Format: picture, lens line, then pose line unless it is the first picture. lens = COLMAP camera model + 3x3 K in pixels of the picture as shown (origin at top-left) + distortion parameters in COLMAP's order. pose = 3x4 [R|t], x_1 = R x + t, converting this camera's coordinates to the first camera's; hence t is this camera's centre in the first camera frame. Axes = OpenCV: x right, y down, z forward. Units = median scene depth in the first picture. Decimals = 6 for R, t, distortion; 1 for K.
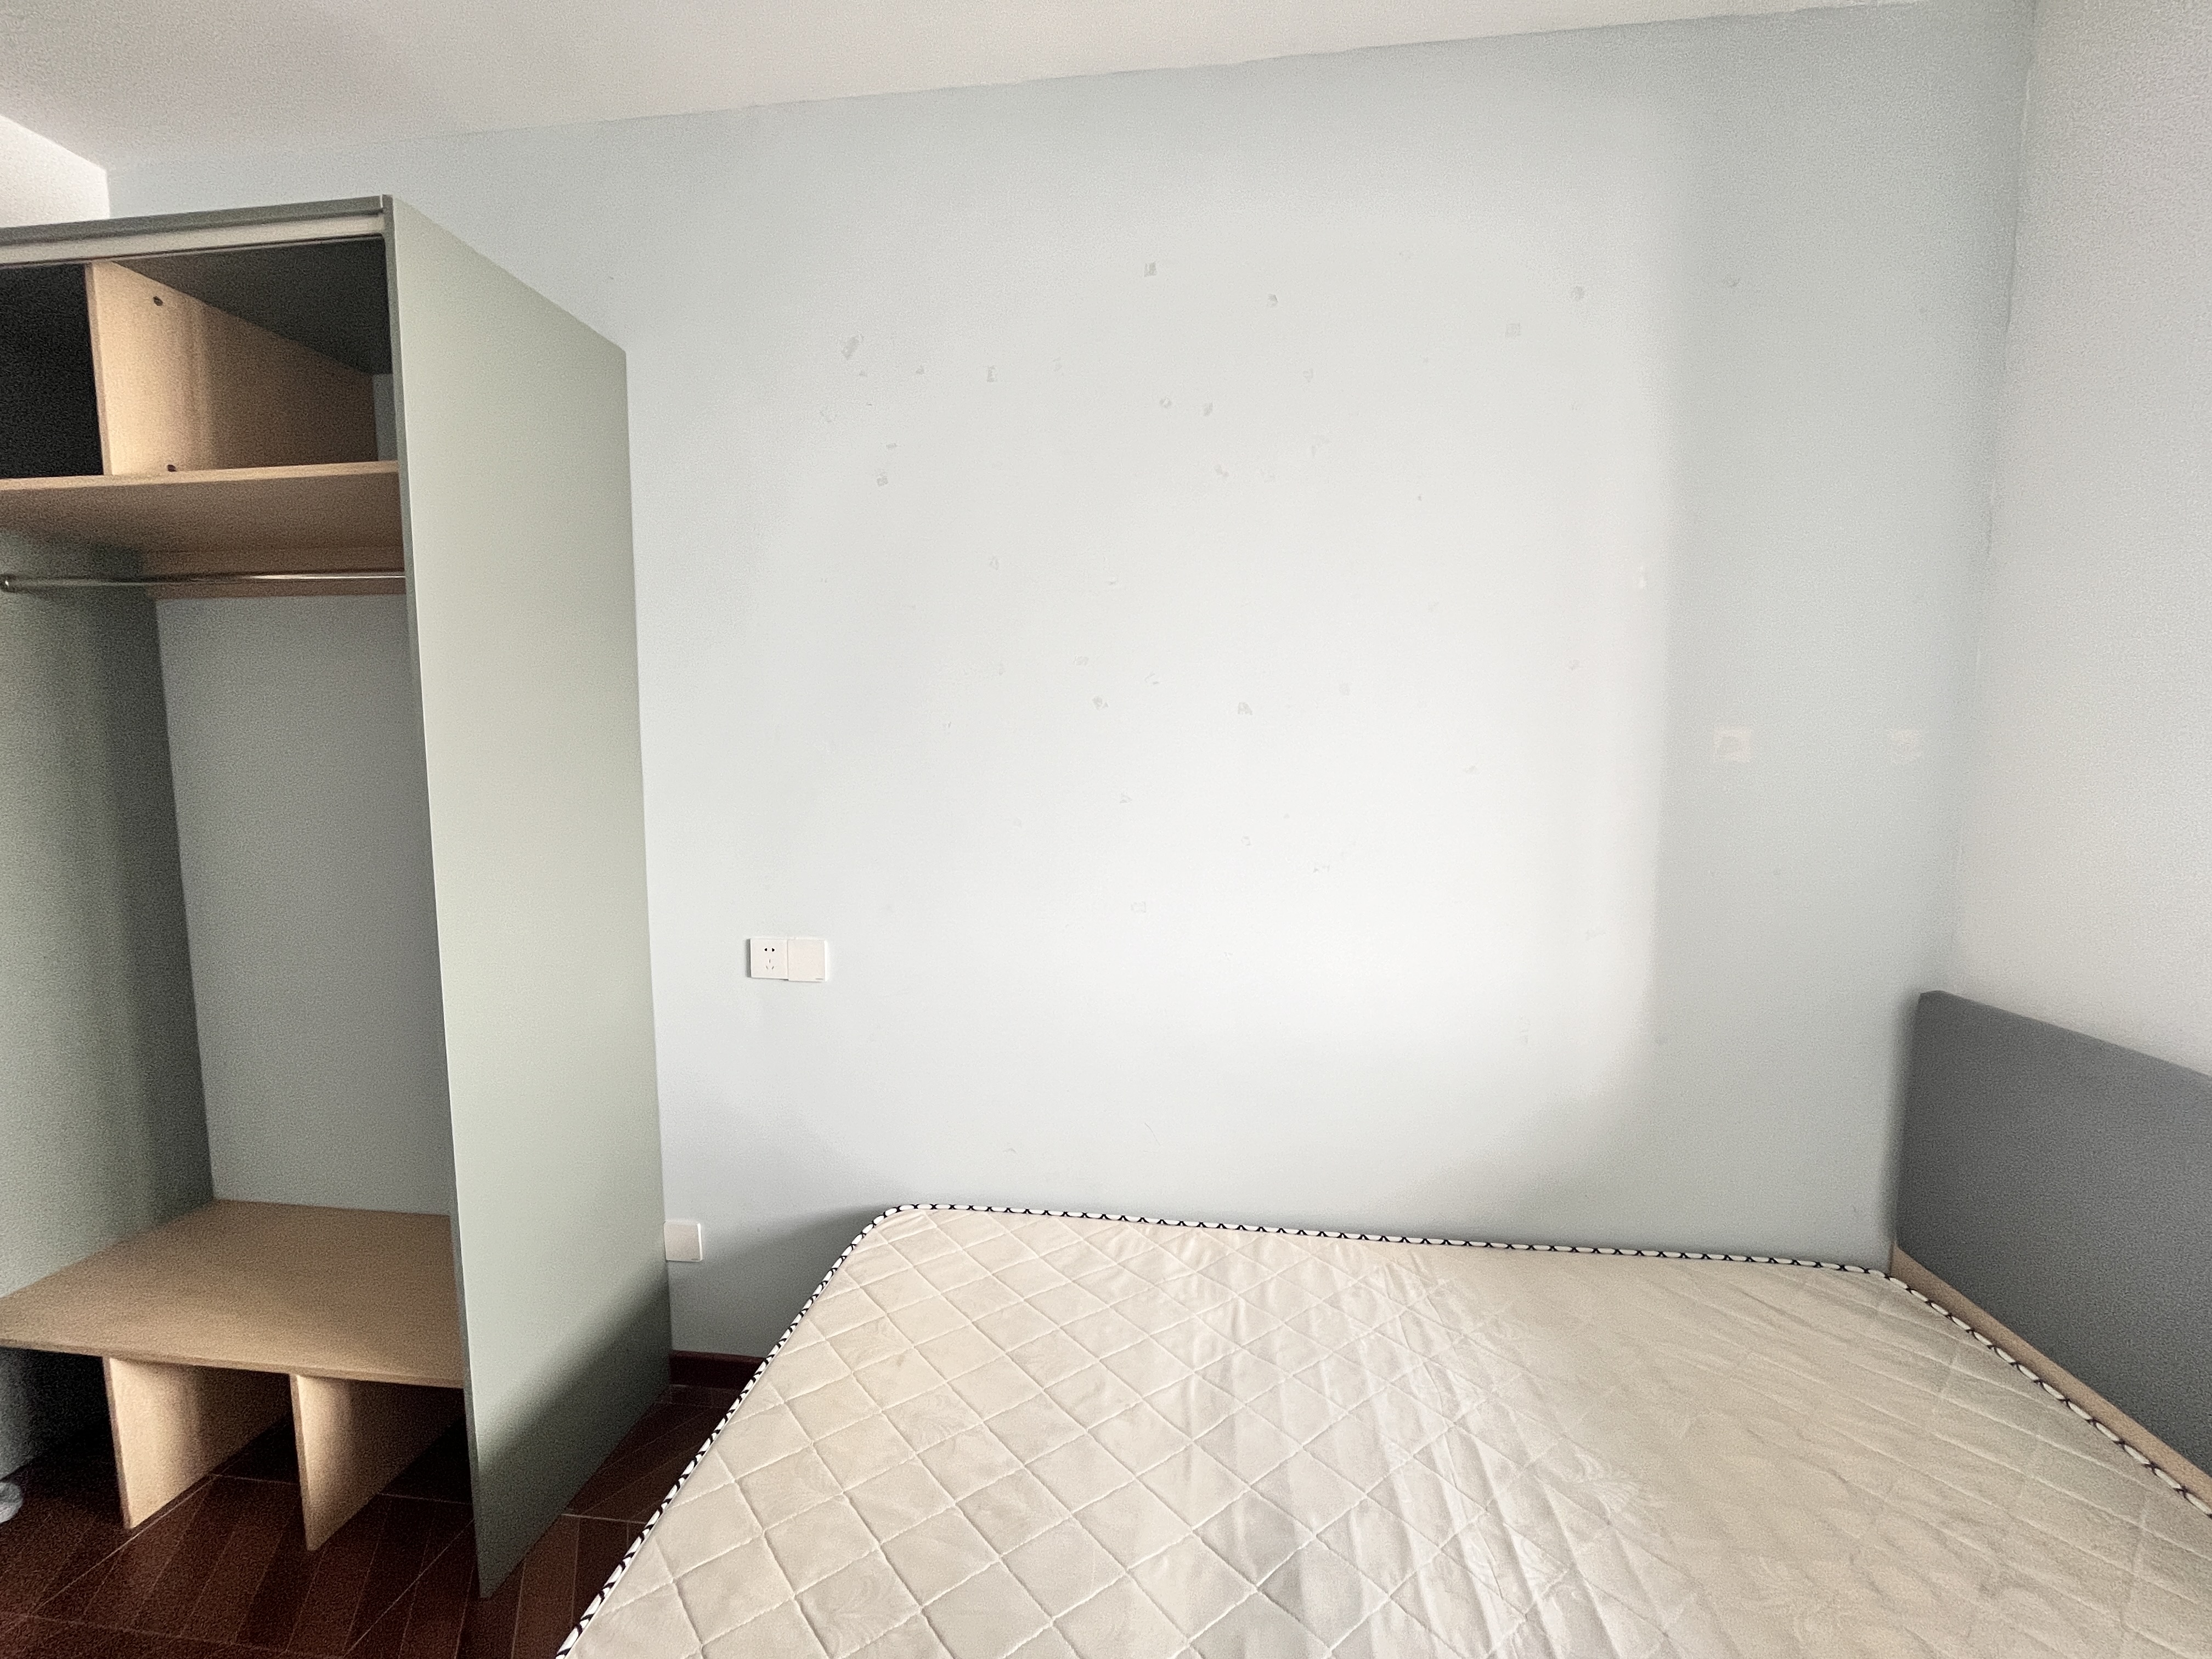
lens RADIAL K [[891.8, 0, 1103.0], [0, 891.8, 835.1], [0, 0, 1]] dist [-0.005445, -0.000802]
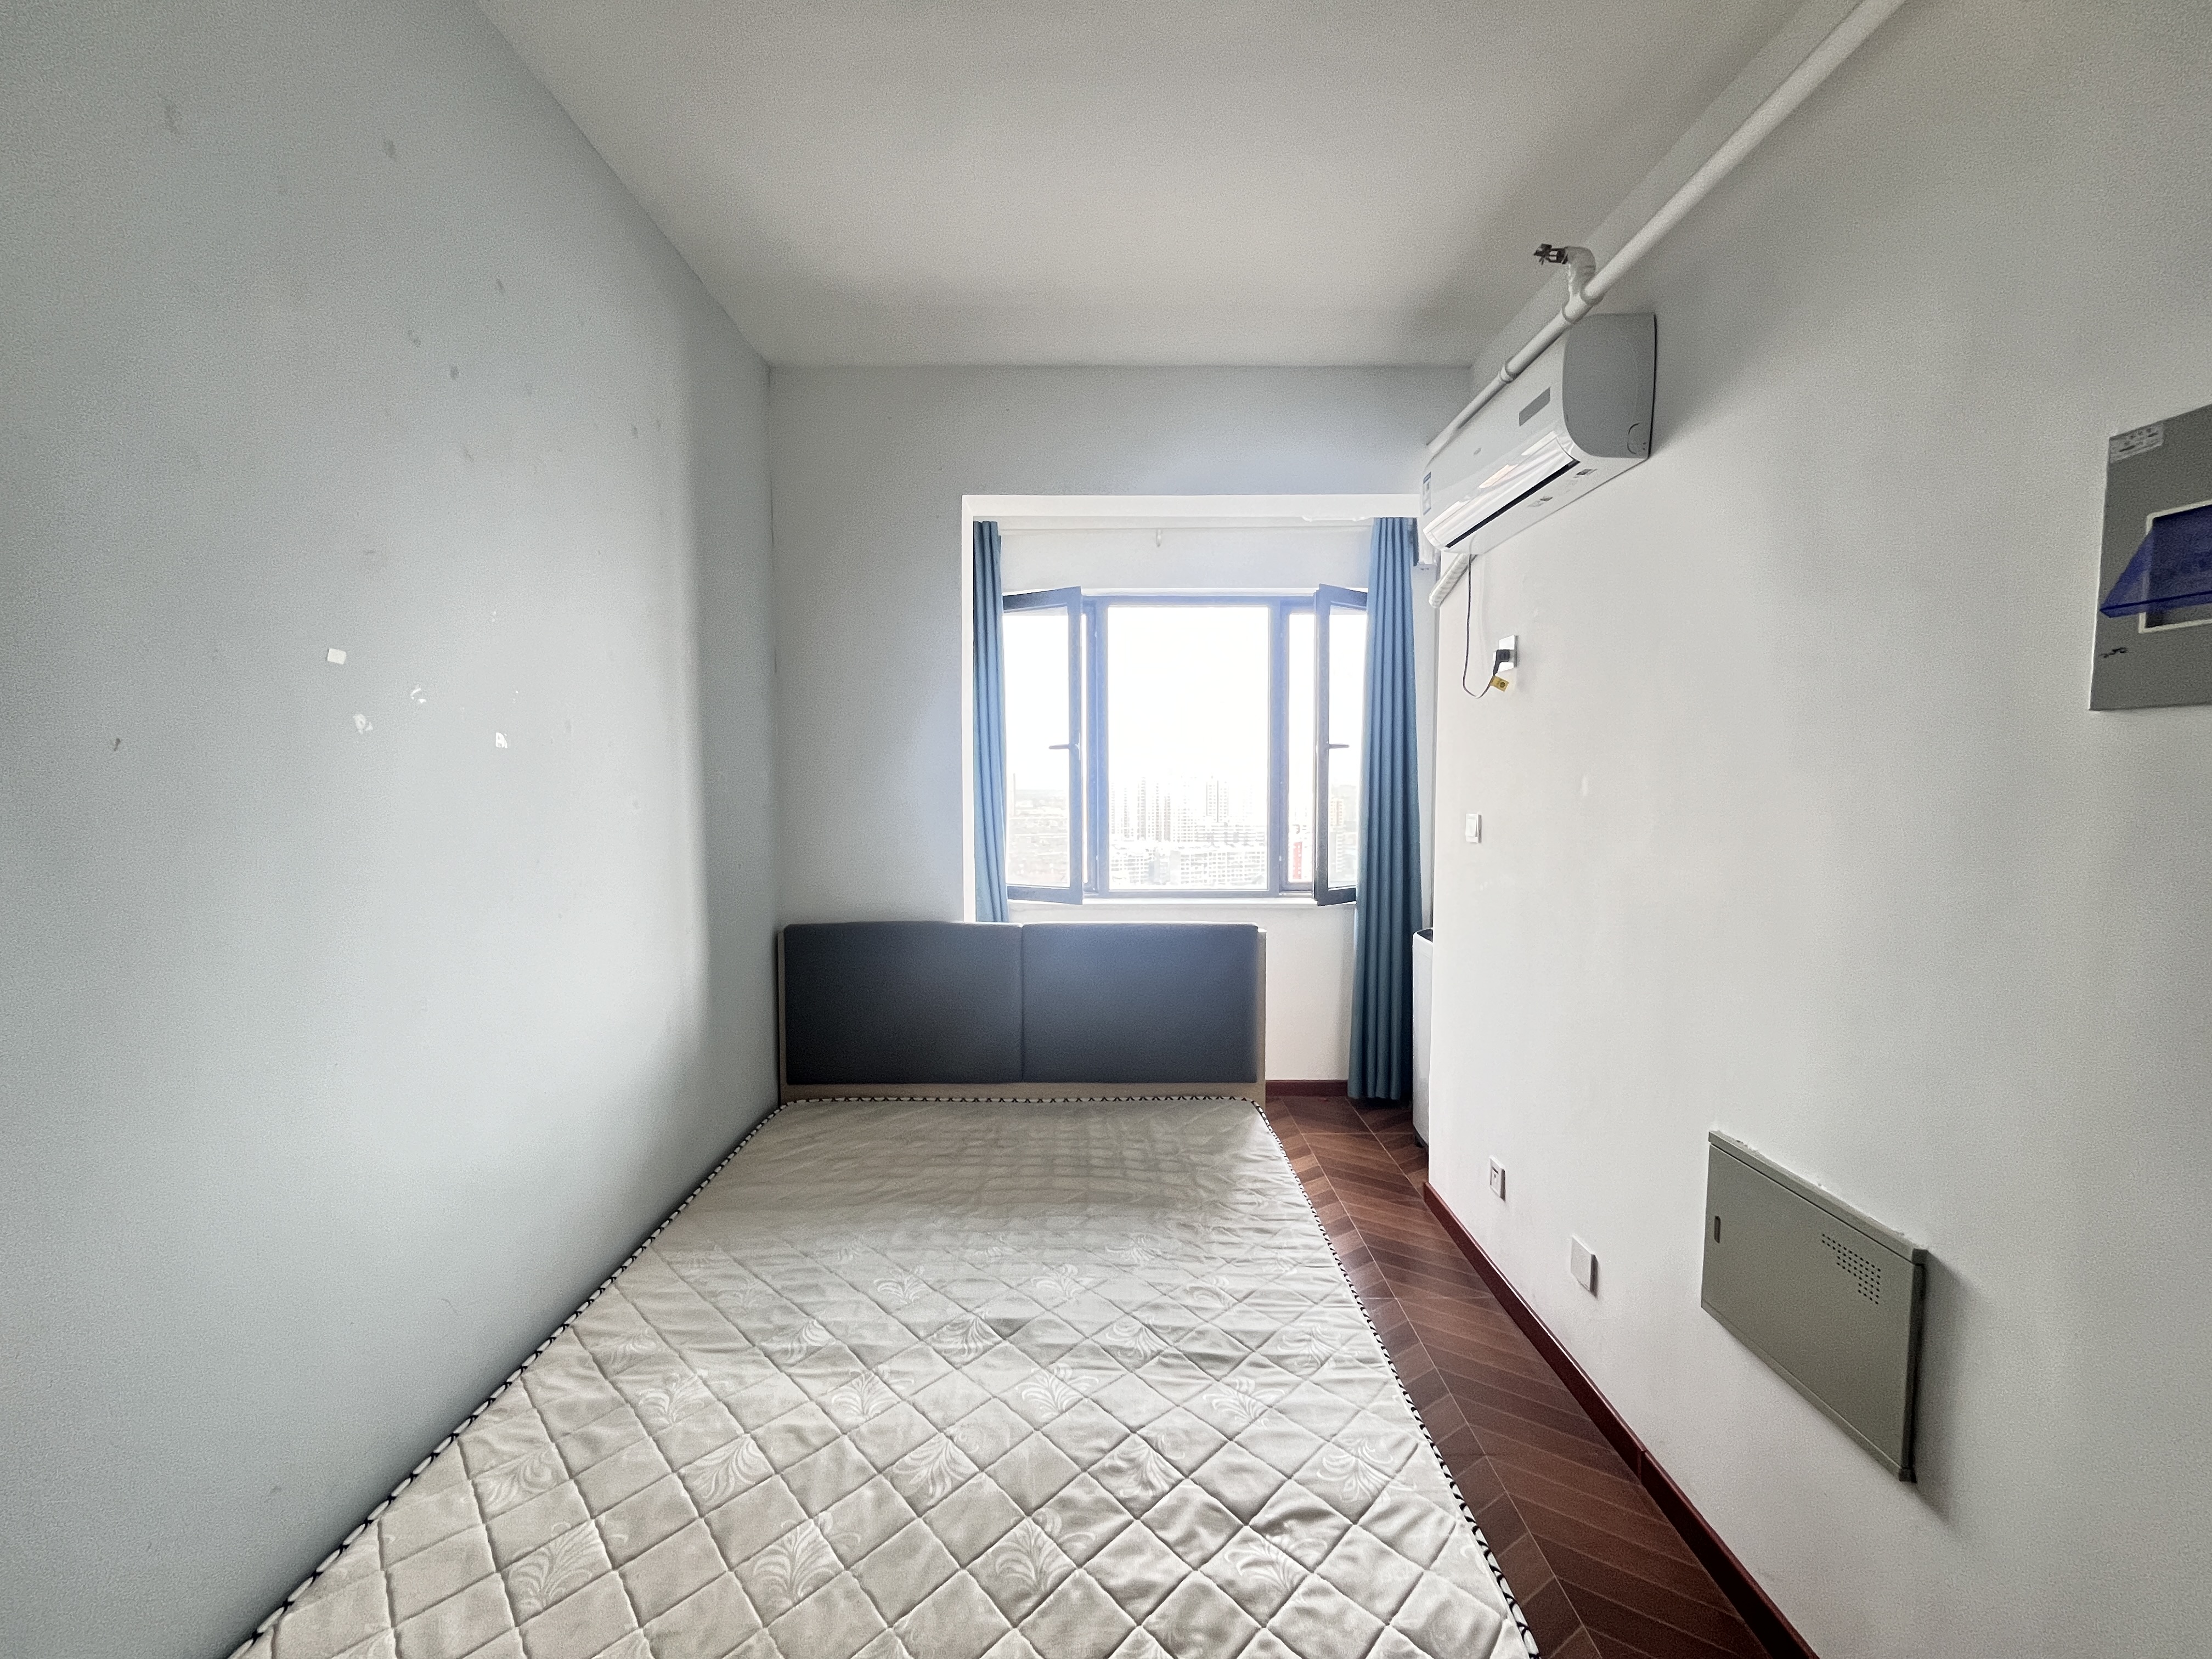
lens RADIAL K [[891.8, 0, 1101.5], [0, 891.8, 823.8], [0, 0, 1]] dist [-0.005445, -0.000802]
pose [[-0.115267, -0.048080, 0.992170, -0.976371], [0.099809, 0.993212, 0.059726, -0.069123], [-0.988308, 0.105912, -0.109686, 0.685307]]
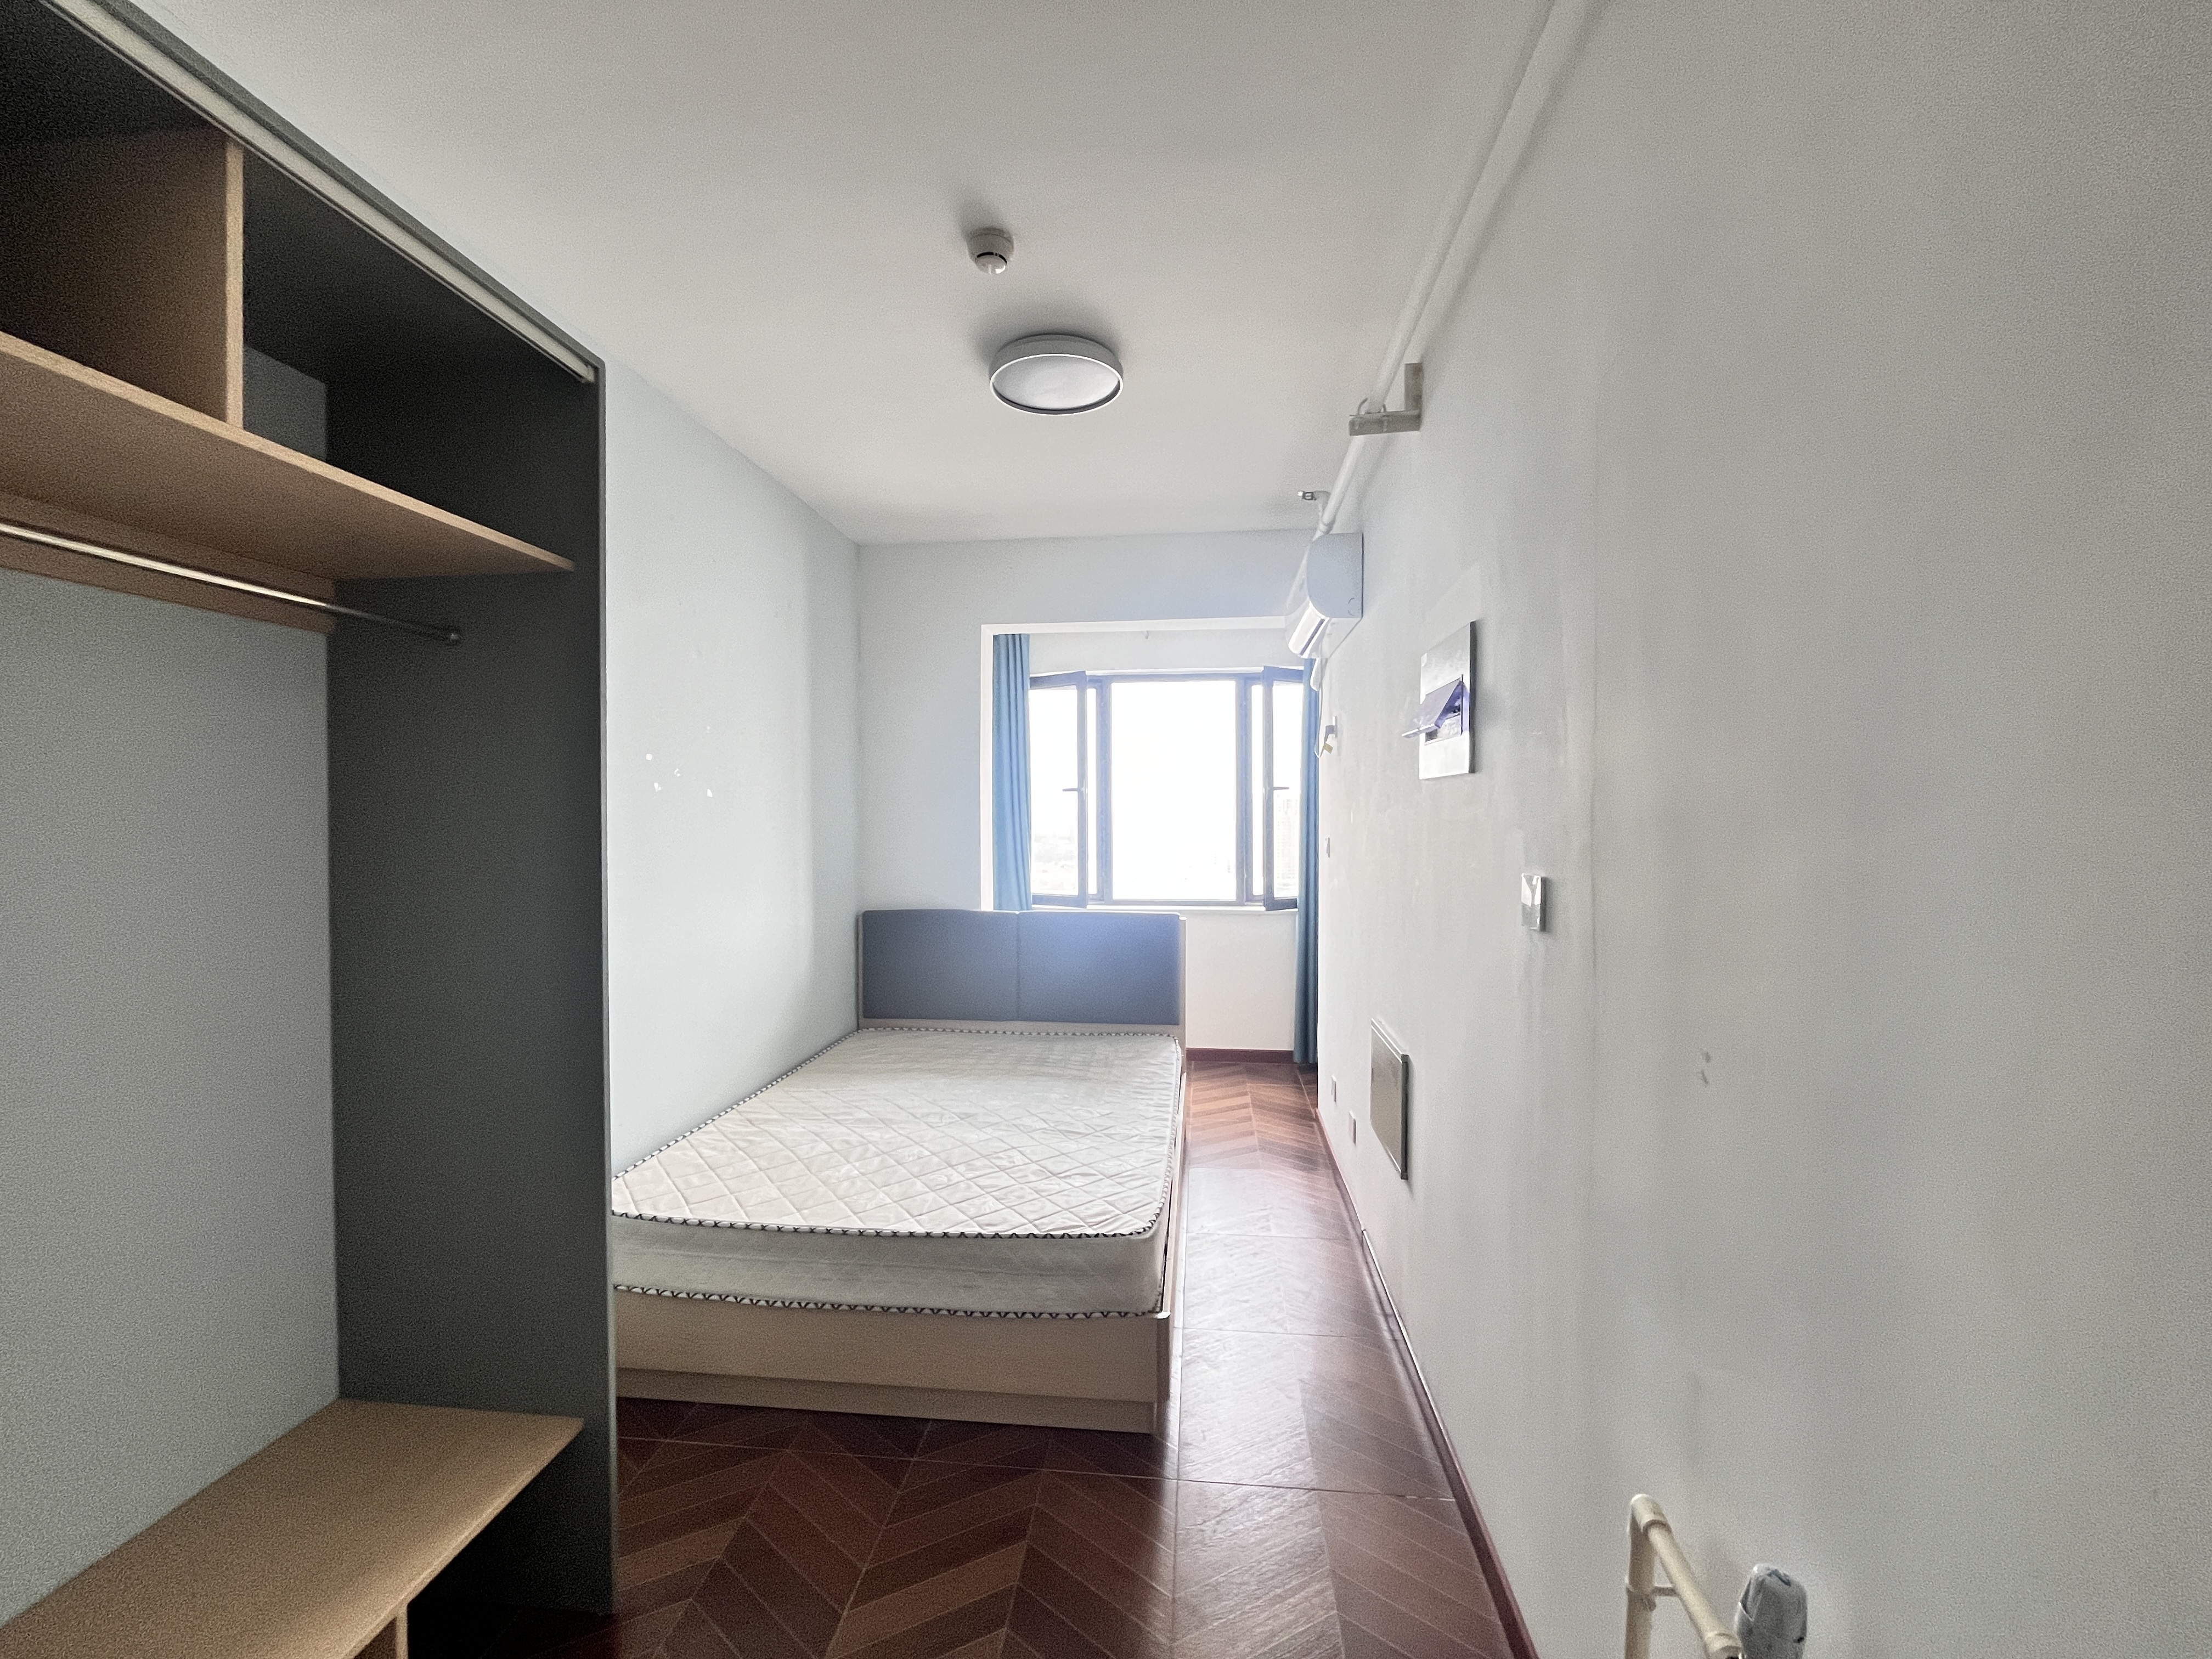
lens RADIAL K [[891.8, 0, 1100.9], [0, 891.8, 824.7], [0, 0, 1]] dist [-0.005445, -0.000802]
pose [[-0.000938, -0.009144, 0.999958, -1.931731], [0.100113, 0.994934, 0.009192, -0.027811], [-0.994976, 0.100118, -0.000017, 0.361617]]
